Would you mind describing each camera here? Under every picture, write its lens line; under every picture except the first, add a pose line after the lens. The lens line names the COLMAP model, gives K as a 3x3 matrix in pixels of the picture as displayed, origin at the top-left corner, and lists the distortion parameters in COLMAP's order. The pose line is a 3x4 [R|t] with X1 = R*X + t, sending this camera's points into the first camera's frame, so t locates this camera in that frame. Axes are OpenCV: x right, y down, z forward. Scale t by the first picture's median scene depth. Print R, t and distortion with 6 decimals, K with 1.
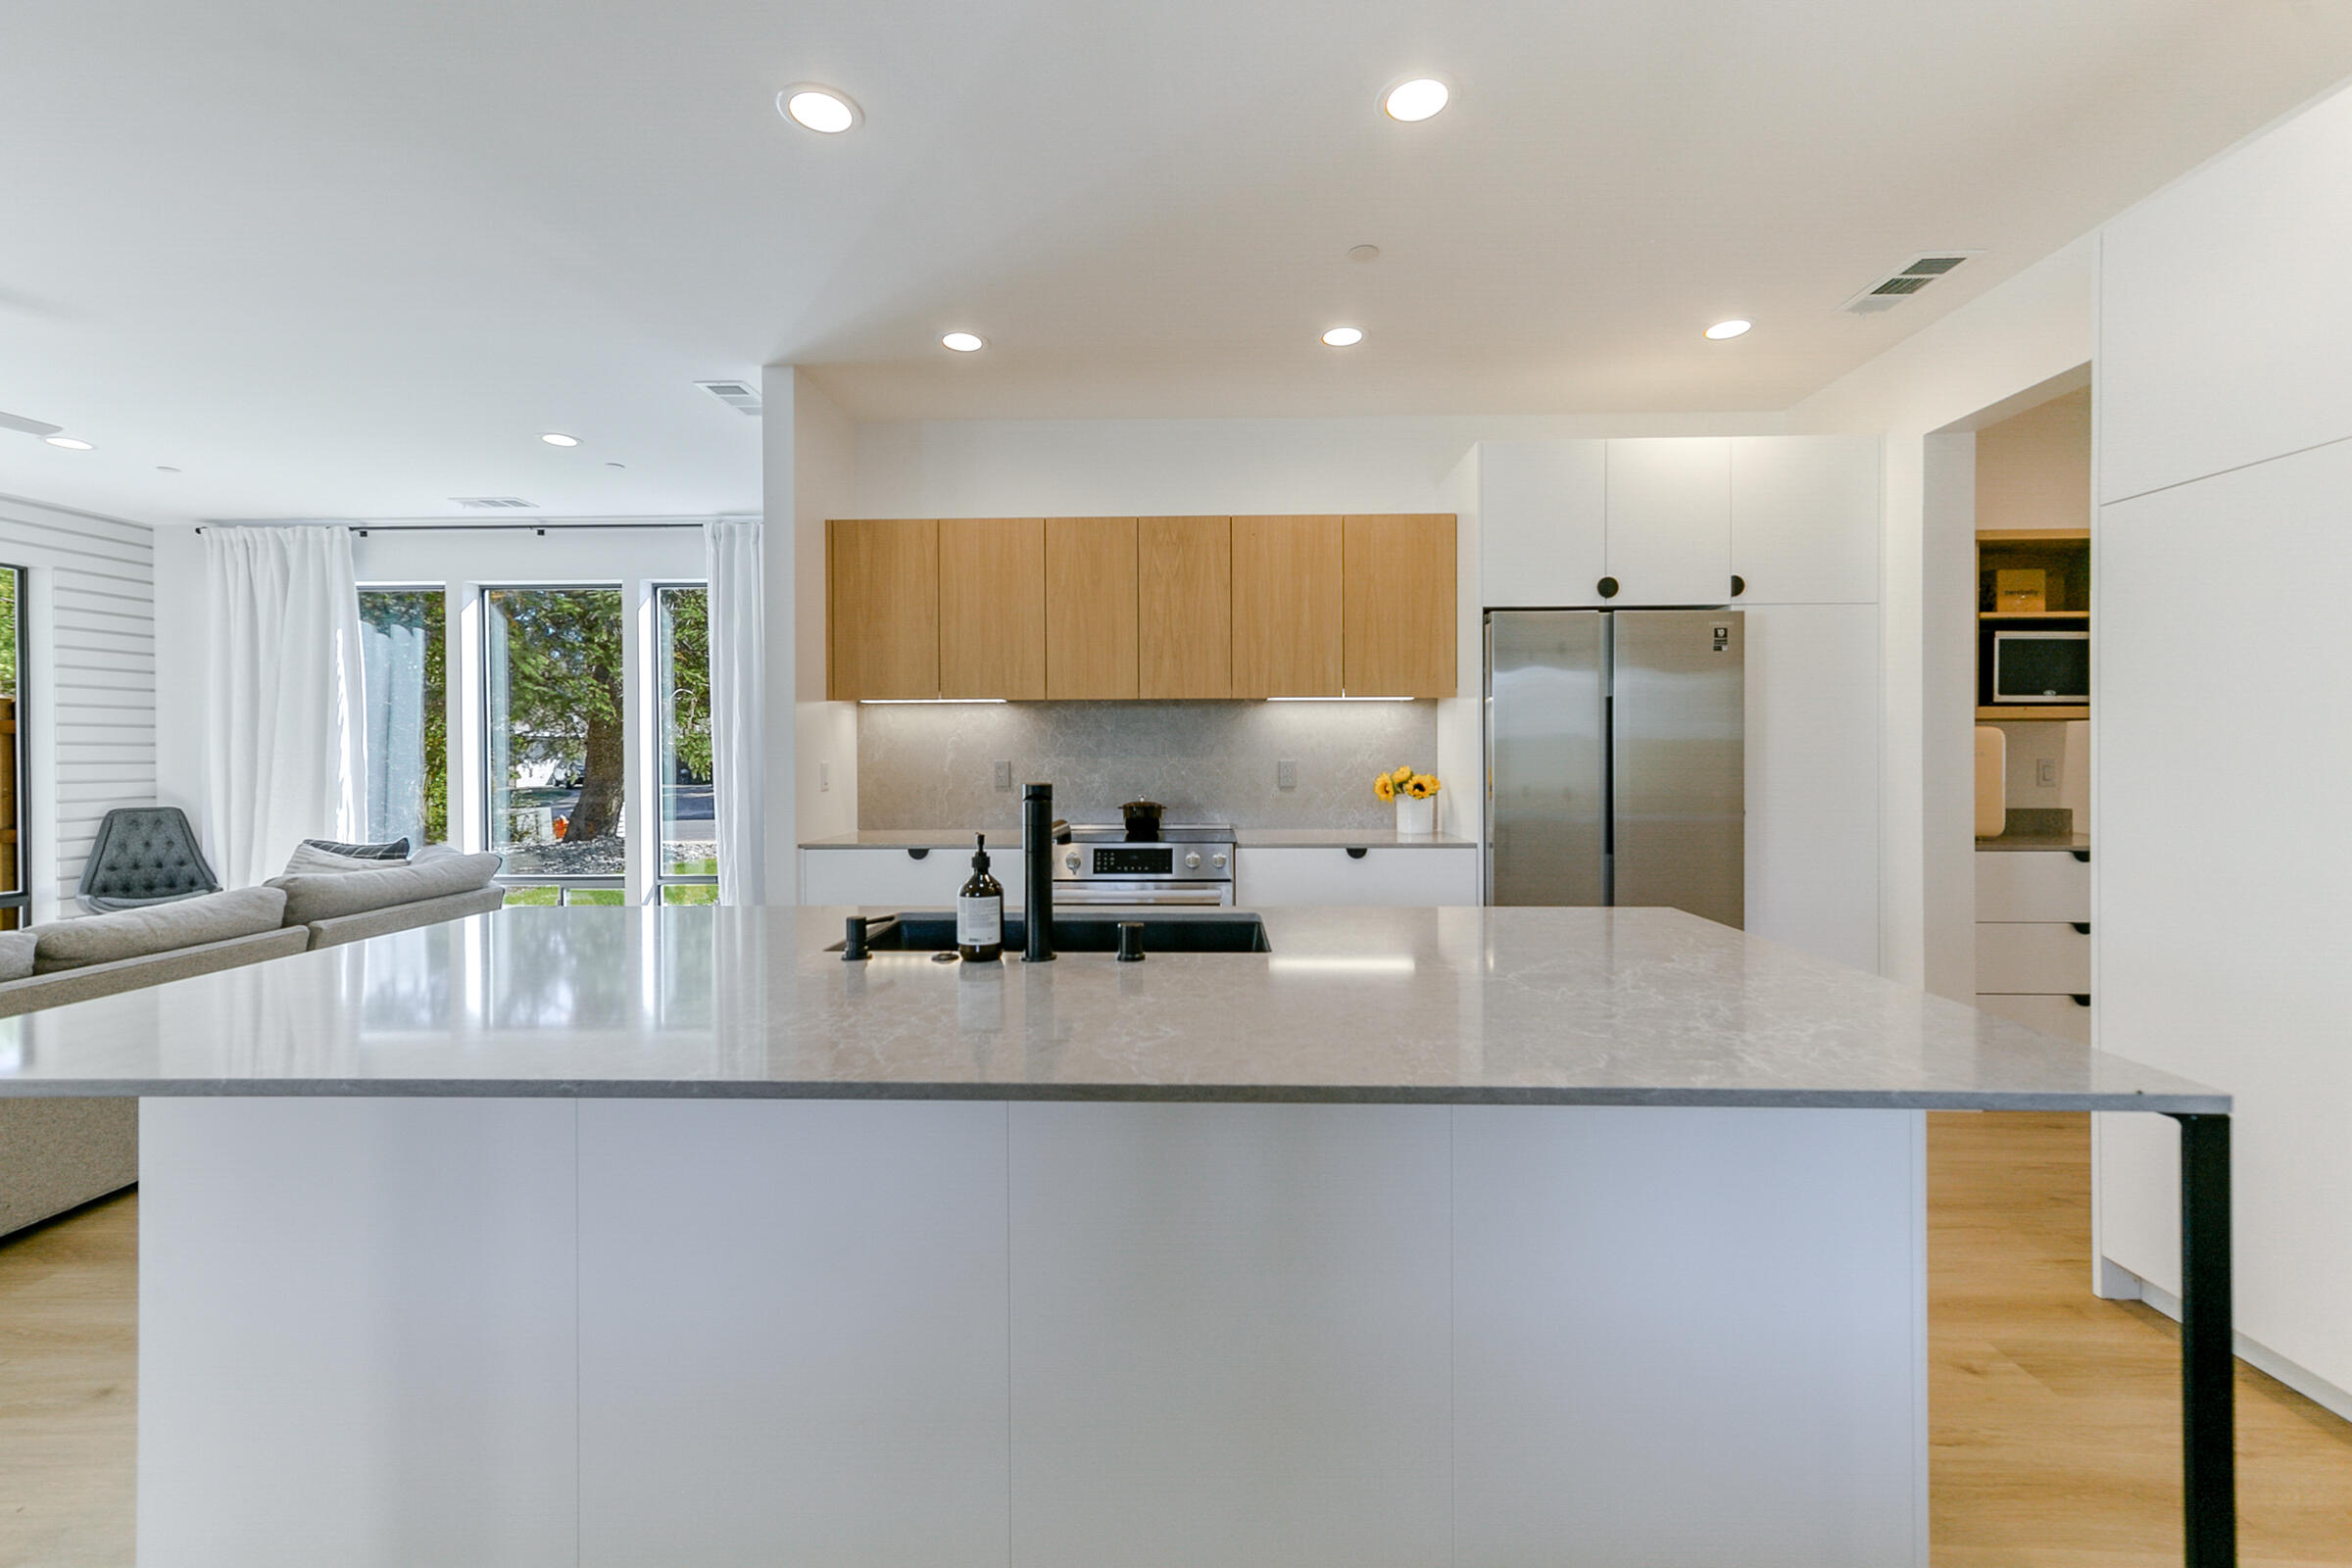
lens RADIAL K [[945.1, 0, 1196.5], [0, 945.1, 755.5], [0, 0, 1]] dist [0.001882, 0.001192]
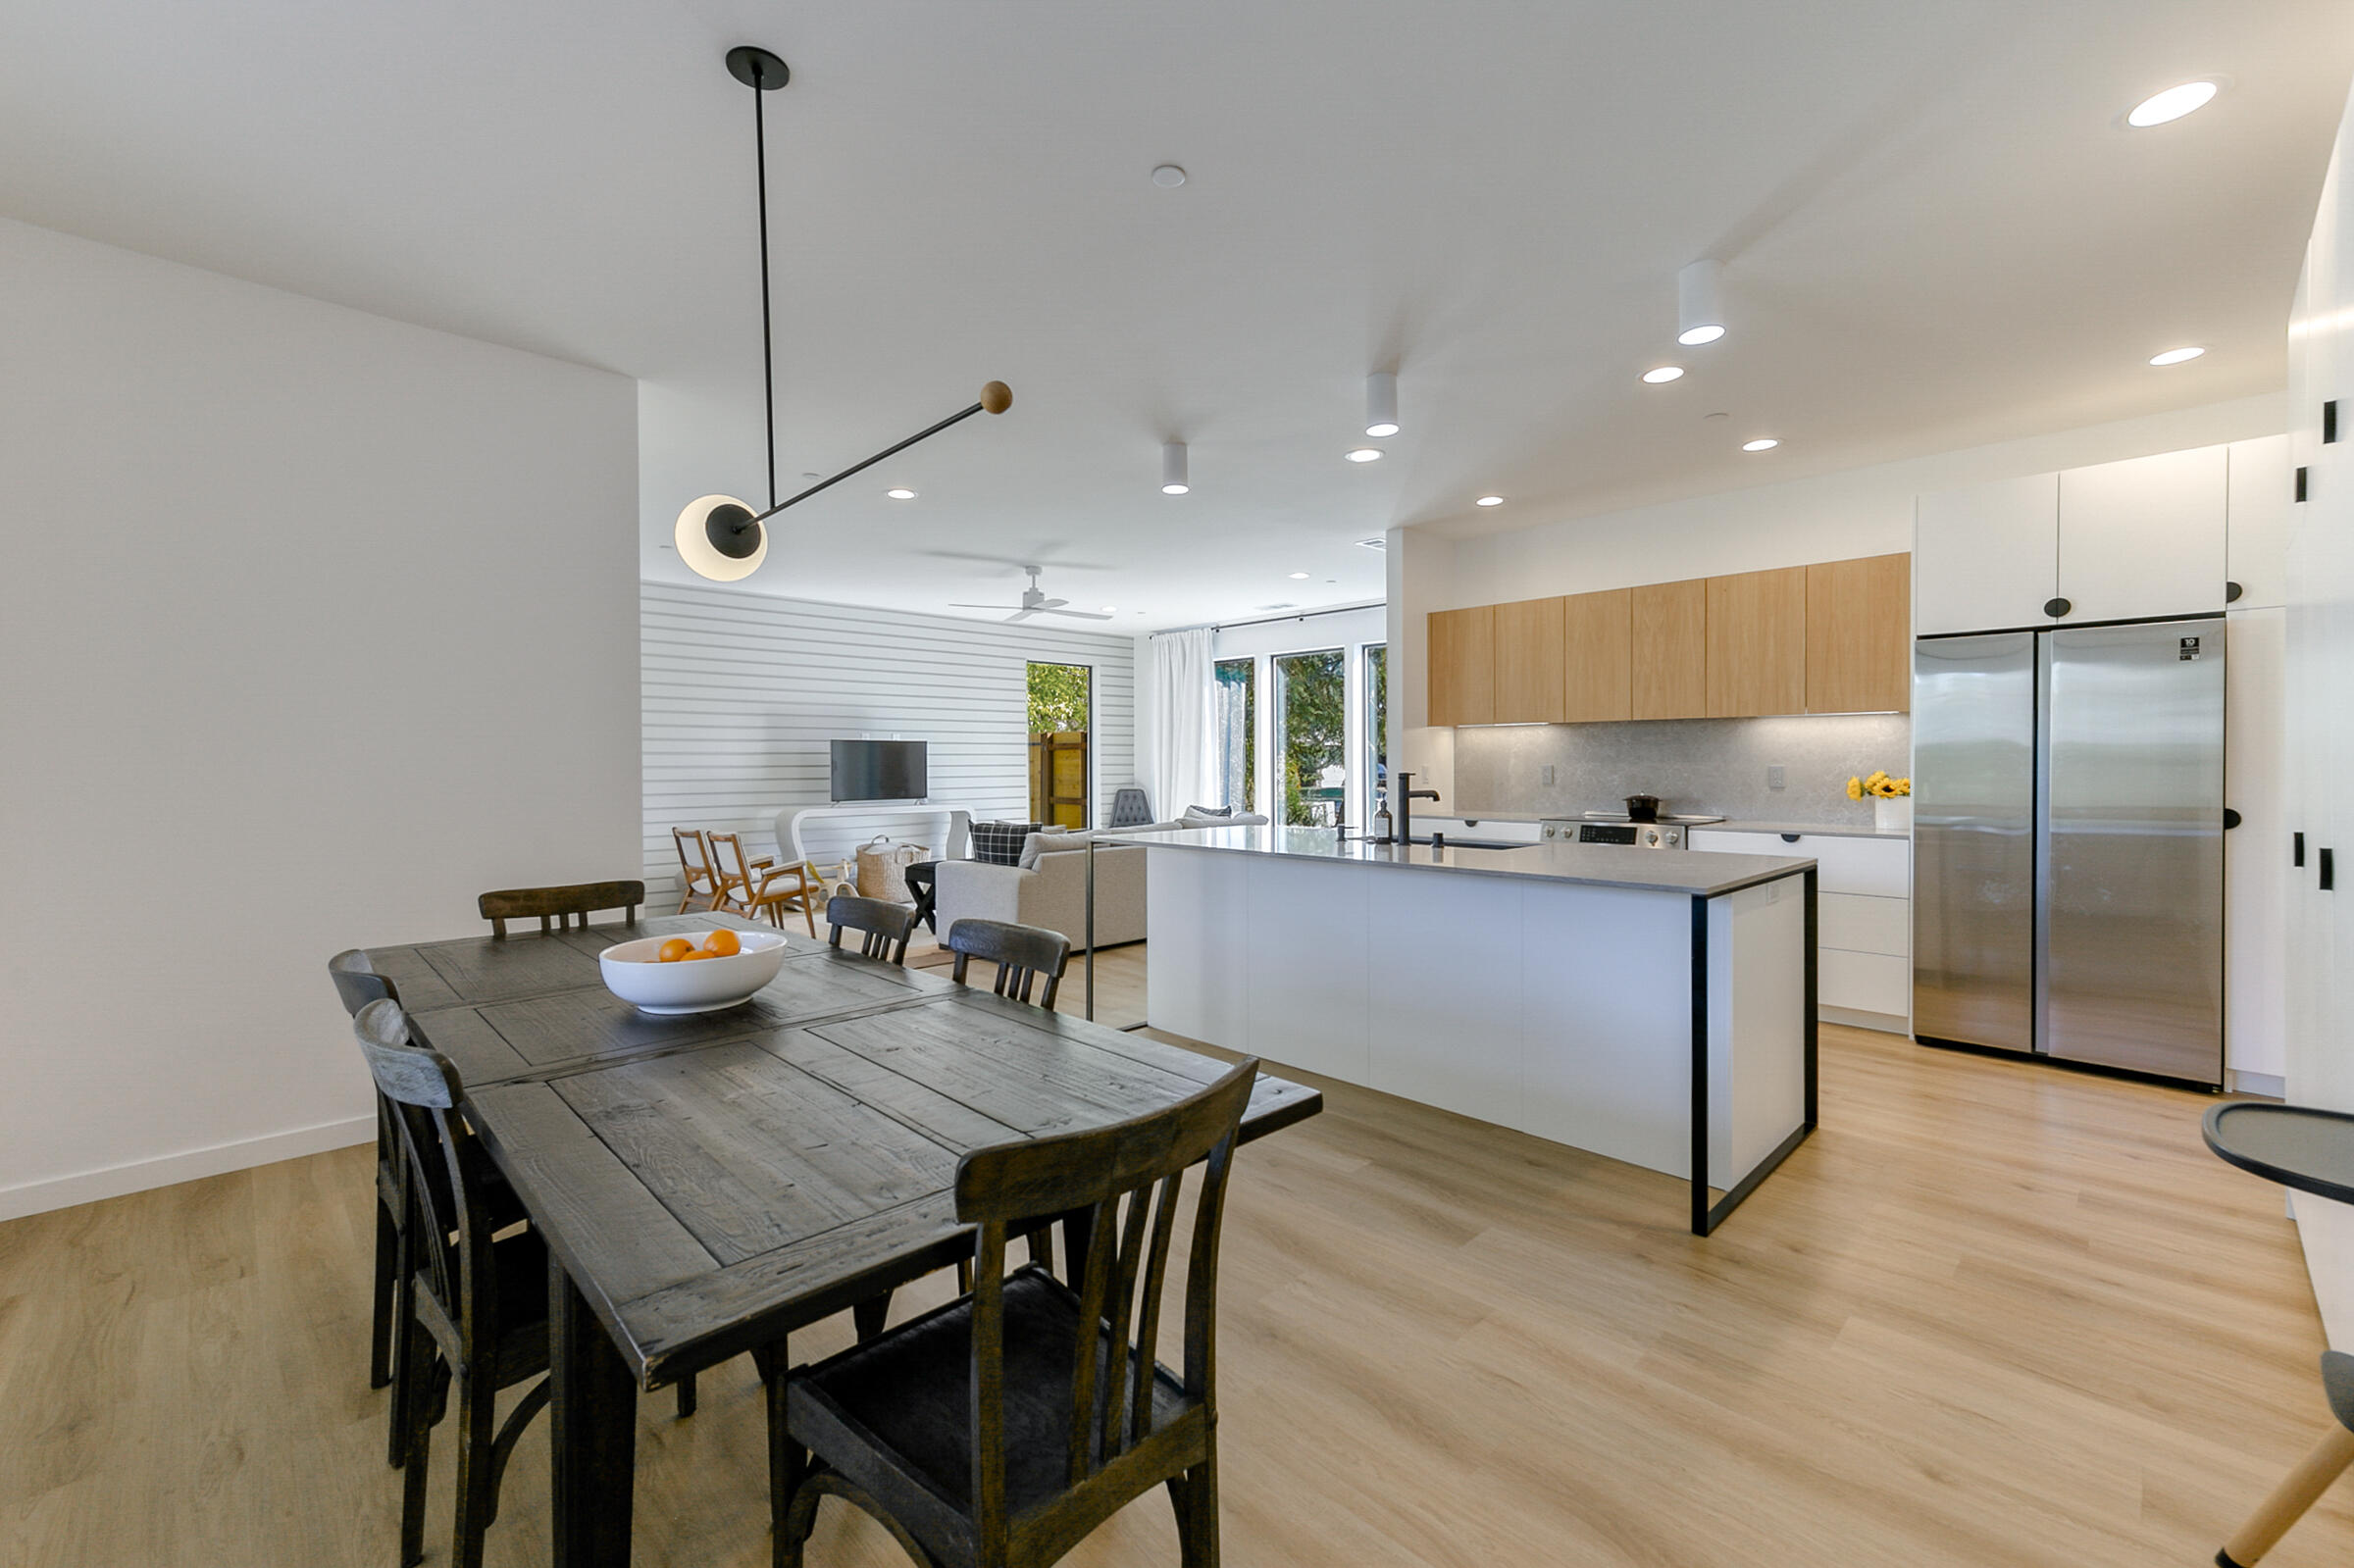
lens RADIAL K [[945.8, 0, 1211.7], [0, 945.8, 773.6], [0, 0, 1]] dist [0.001882, 0.001192]
pose [[0.740625, 0.010235, -0.671841, 0.372188], [-0.002408, 0.999918, 0.012578, 0.001557], [0.671915, -0.007698, 0.740589, -0.384984]]
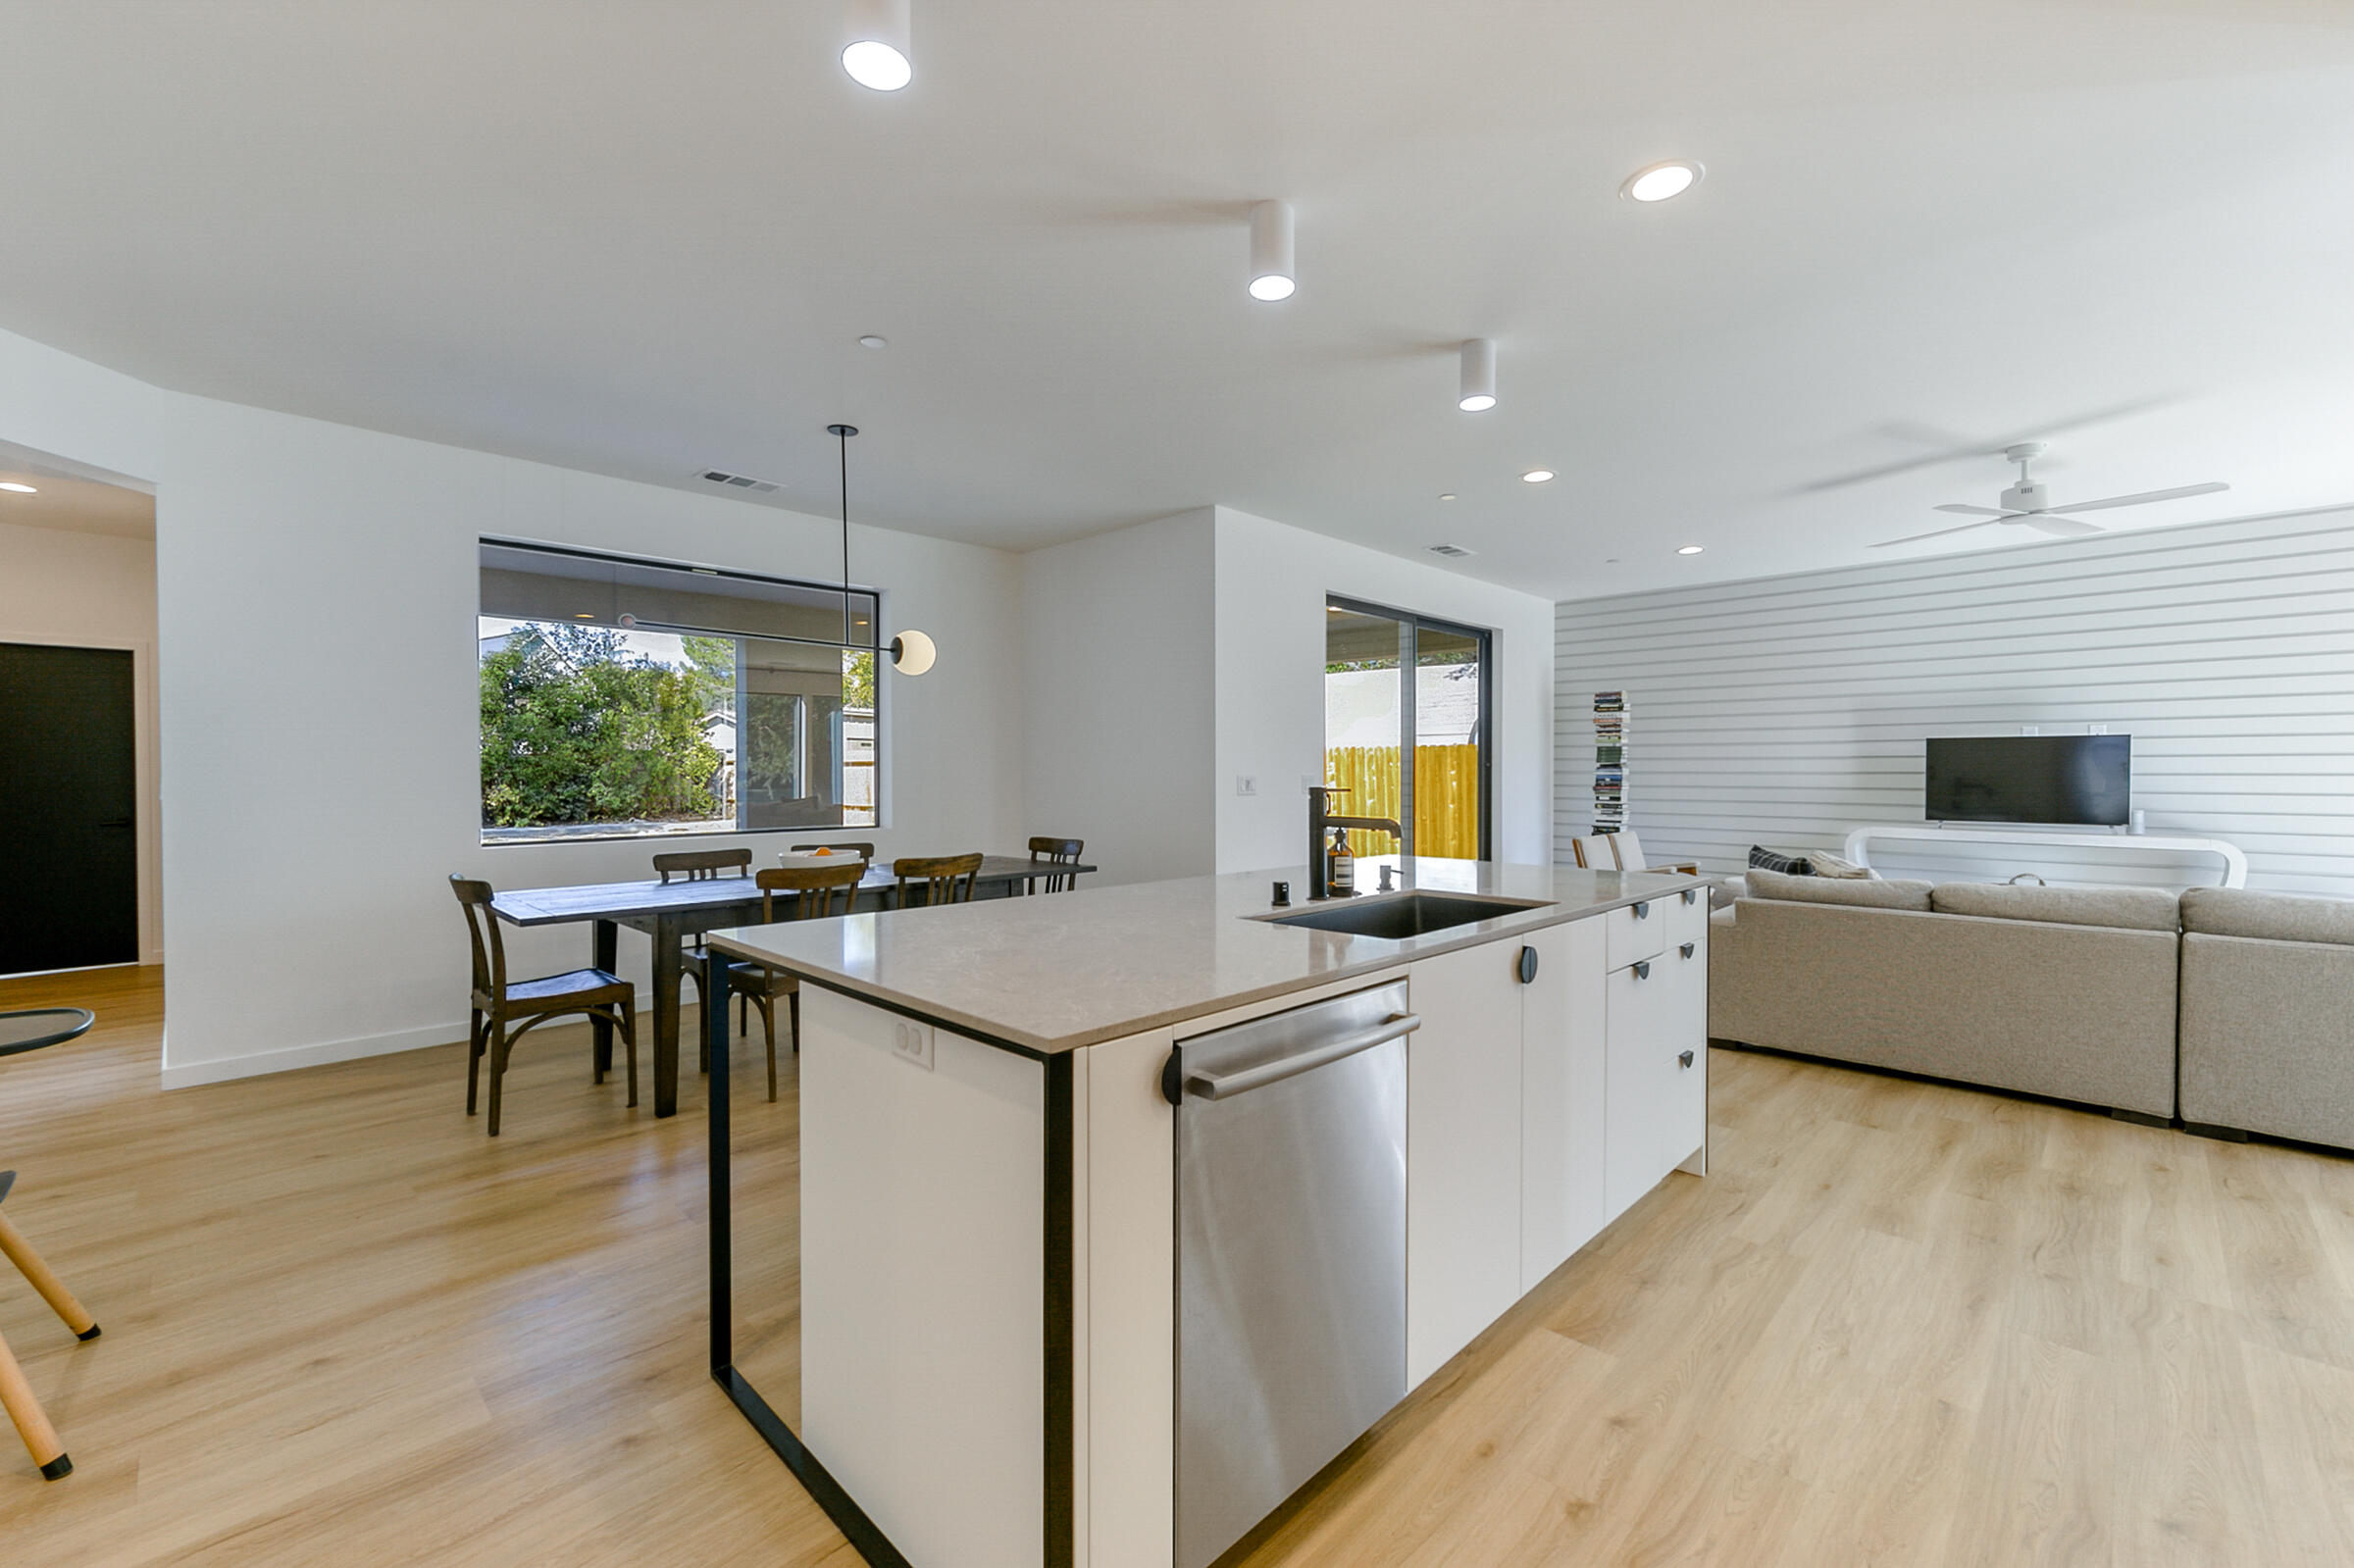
lens RADIAL K [[970.8, 0, 1171.7], [0, 970.8, 787.6], [0, 0, 1]] dist [0.003720, 0.002890]
pose [[-0.682274, 0.017458, -0.730889, 0.394988], [0.001225, 0.999741, 0.022736, -0.001019], [0.731096, 0.014617, -0.682118, 0.697554]]
